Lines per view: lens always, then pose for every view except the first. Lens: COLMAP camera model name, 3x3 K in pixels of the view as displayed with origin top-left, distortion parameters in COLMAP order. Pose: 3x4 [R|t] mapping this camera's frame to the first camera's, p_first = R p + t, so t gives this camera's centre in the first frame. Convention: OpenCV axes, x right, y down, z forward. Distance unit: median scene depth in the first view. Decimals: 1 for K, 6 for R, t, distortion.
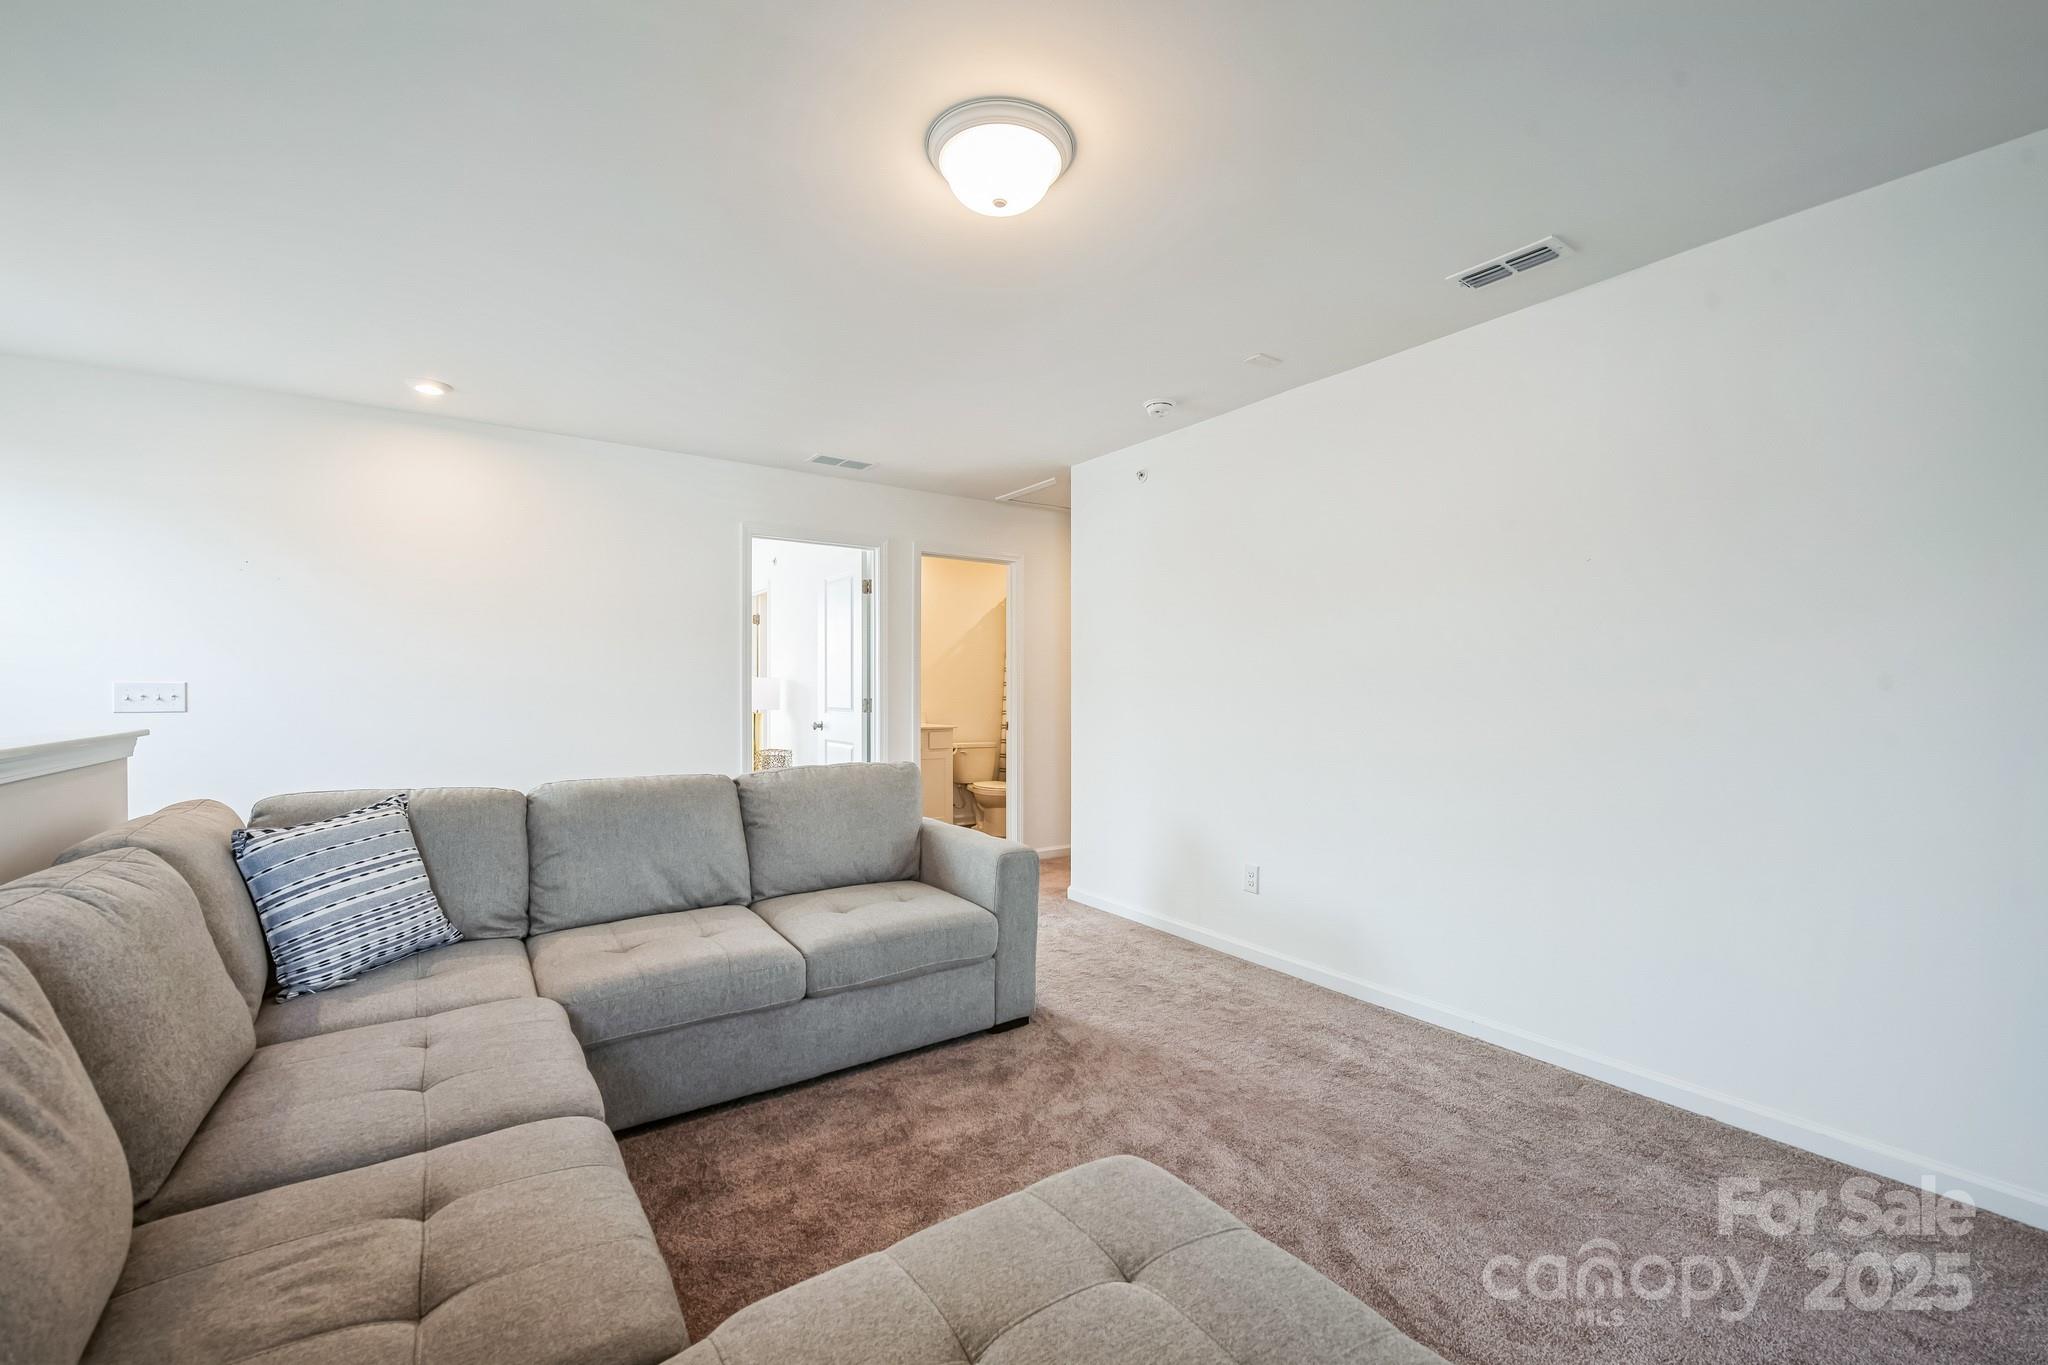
lens RADIAL K [[826.0, 0, 1024.7], [0, 826.0, 684.4], [0, 0, 1]] dist [-0.015891, -0.002588]
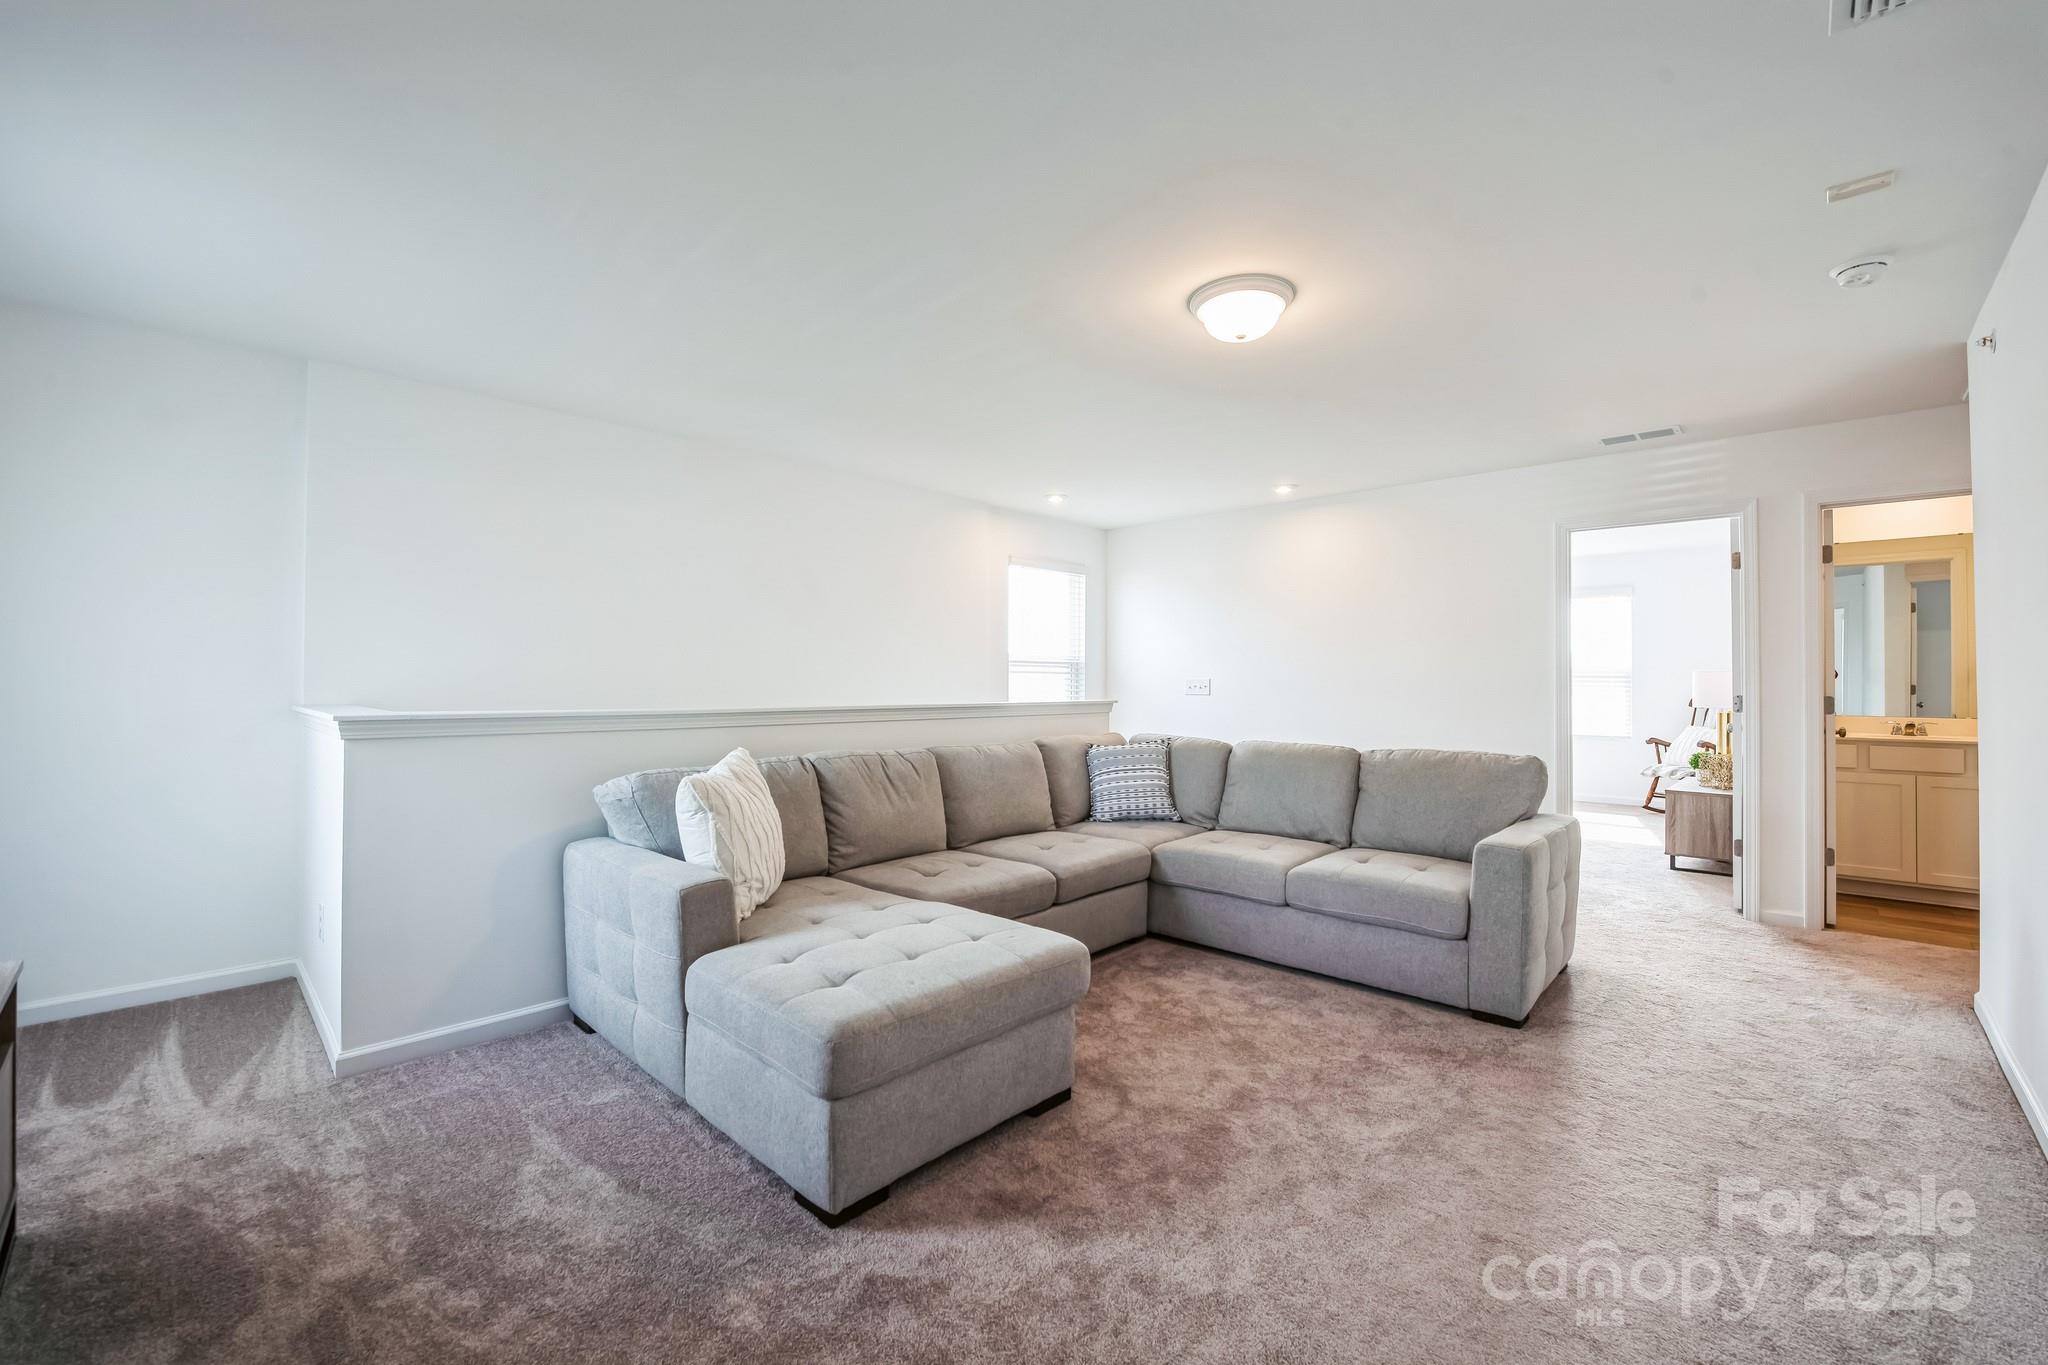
lens RADIAL K [[826.0, 0, 1024.7], [0, 826.0, 684.4], [0, 0, 1]] dist [-0.015891, -0.002588]
pose [[0.217308, 0.005063, -0.976090, 0.862507], [-0.001710, 0.999987, 0.004806, 0.005208], [0.976102, 0.000625, 0.217314, 0.241537]]
